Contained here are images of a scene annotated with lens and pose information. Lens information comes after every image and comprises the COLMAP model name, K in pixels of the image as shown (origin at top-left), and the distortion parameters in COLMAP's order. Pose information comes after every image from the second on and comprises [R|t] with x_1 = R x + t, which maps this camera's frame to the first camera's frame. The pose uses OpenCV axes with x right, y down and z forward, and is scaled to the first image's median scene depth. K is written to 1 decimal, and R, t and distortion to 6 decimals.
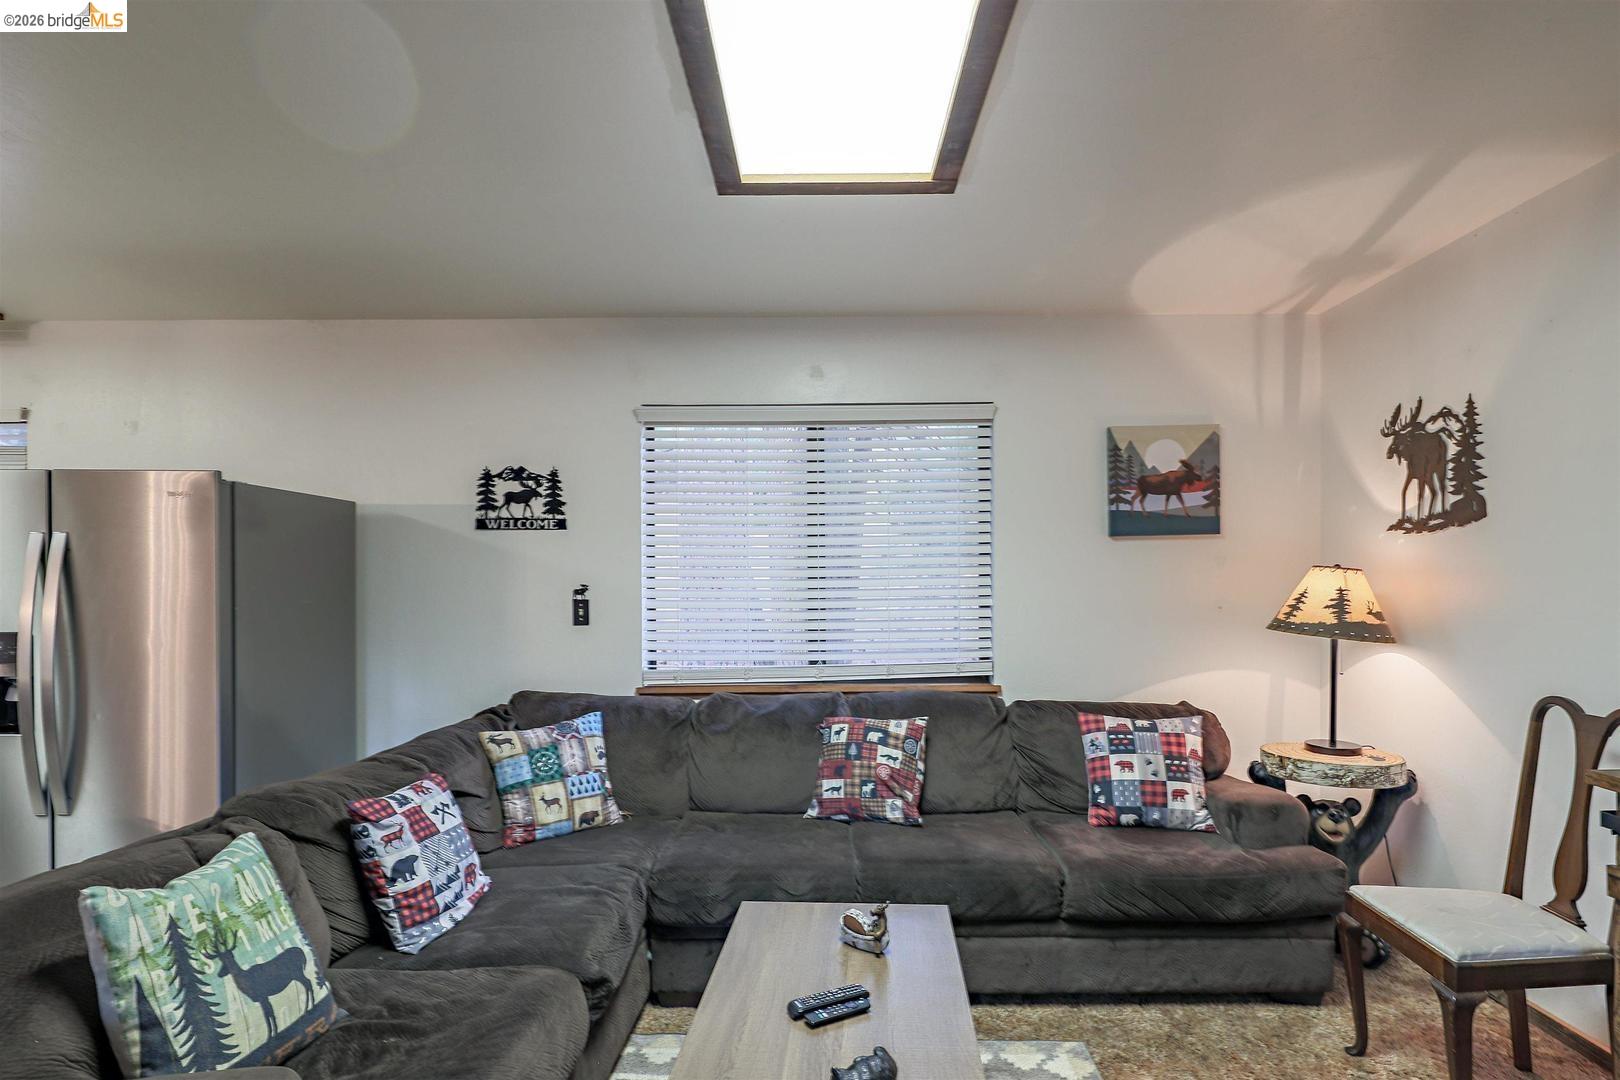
lens RADIAL K [[820.1, 0, 831.5], [0, 820.1, 589.6], [0, 0, 1]] dist [0.002202, 0.000273]
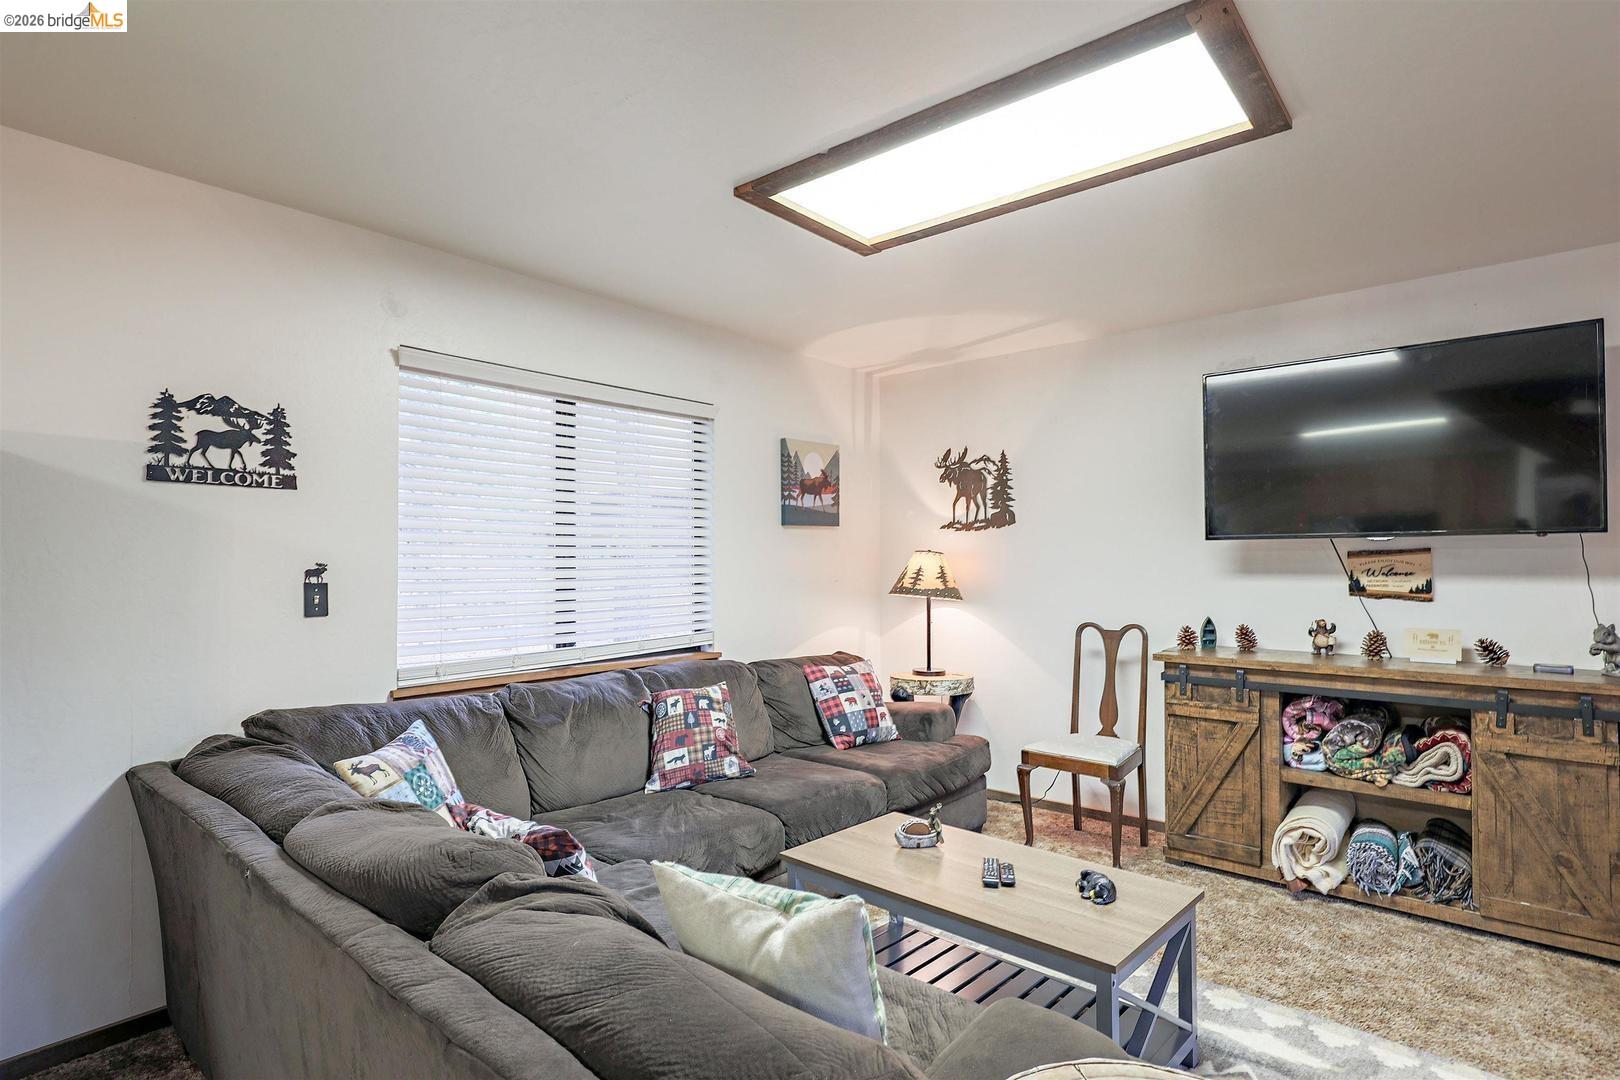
lens RADIAL K [[819.6, 0, 789.3], [0, 819.6, 552.8], [0, 0, 1]] dist [-0.000363, -0.000245]
pose [[0.660366, 0.010768, 0.750867, -0.680345], [0.008823, 0.999717, -0.022097, 0.005462], [-0.750892, 0.021217, 0.660084, 0.197592]]
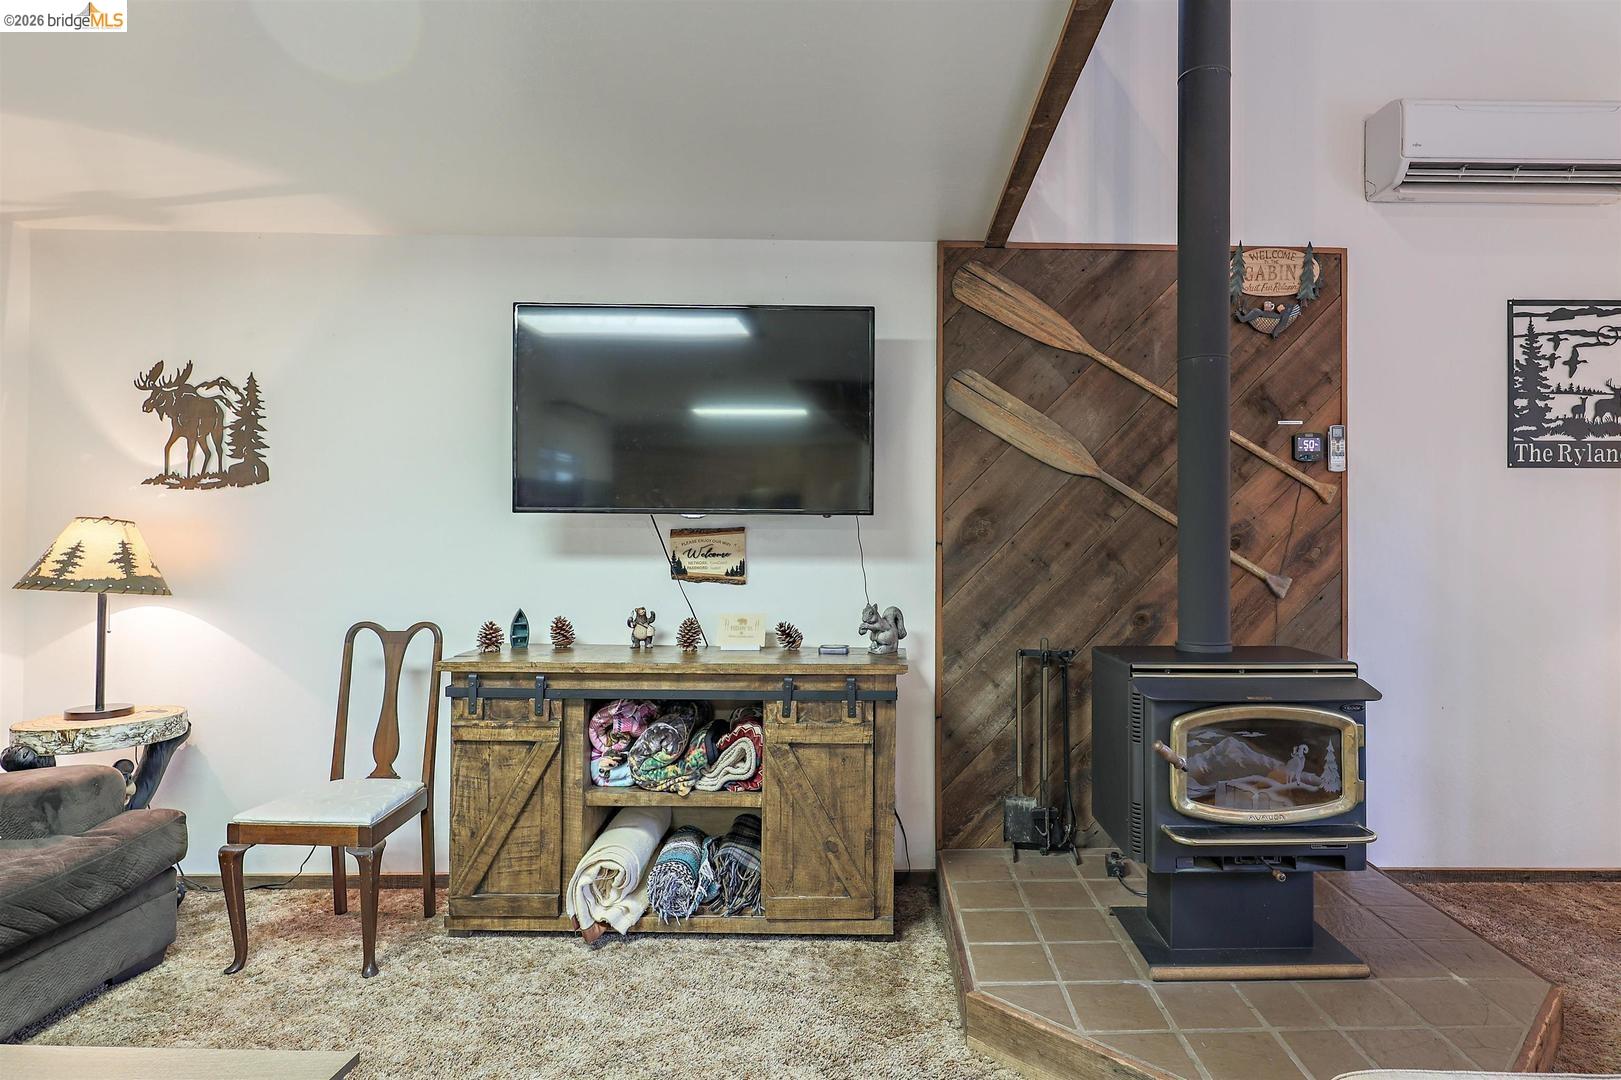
lens RADIAL K [[886.0, 0, 891.6], [0, 886.0, 531.0], [0, 0, 1]] dist [0.002965, -0.000516]
pose [[-0.015605, 0.012430, 0.999801, -0.416075], [0.003762, 0.999916, -0.012373, 0.001665], [-0.999871, 0.003568, -0.015650, 0.111513]]
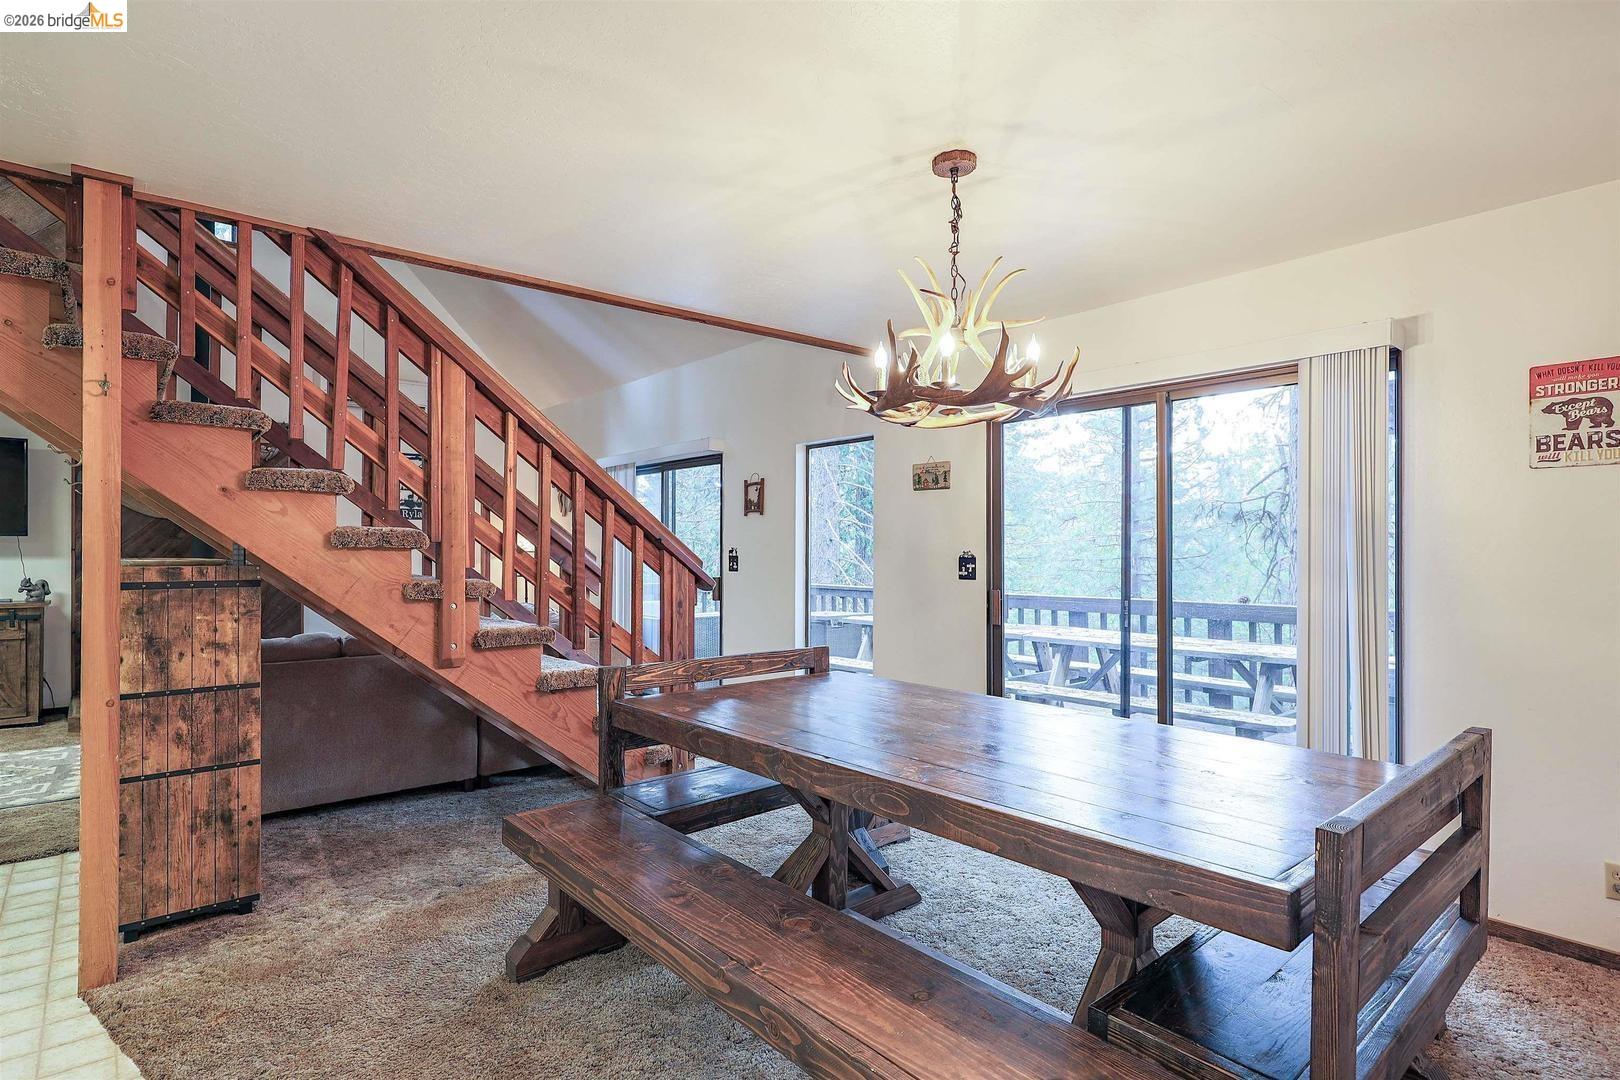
lens RADIAL K [[829.6, 0, 808.3], [0, 829.6, 554.9], [0, 0, 1]] dist [0.004017, 0.000624]
pose [[-0.637022, -0.003038, 0.770839, -2.176308], [0.005194, 0.999953, 0.008233, 0.009597], [-0.770828, 0.009249, -0.636976, -0.056876]]
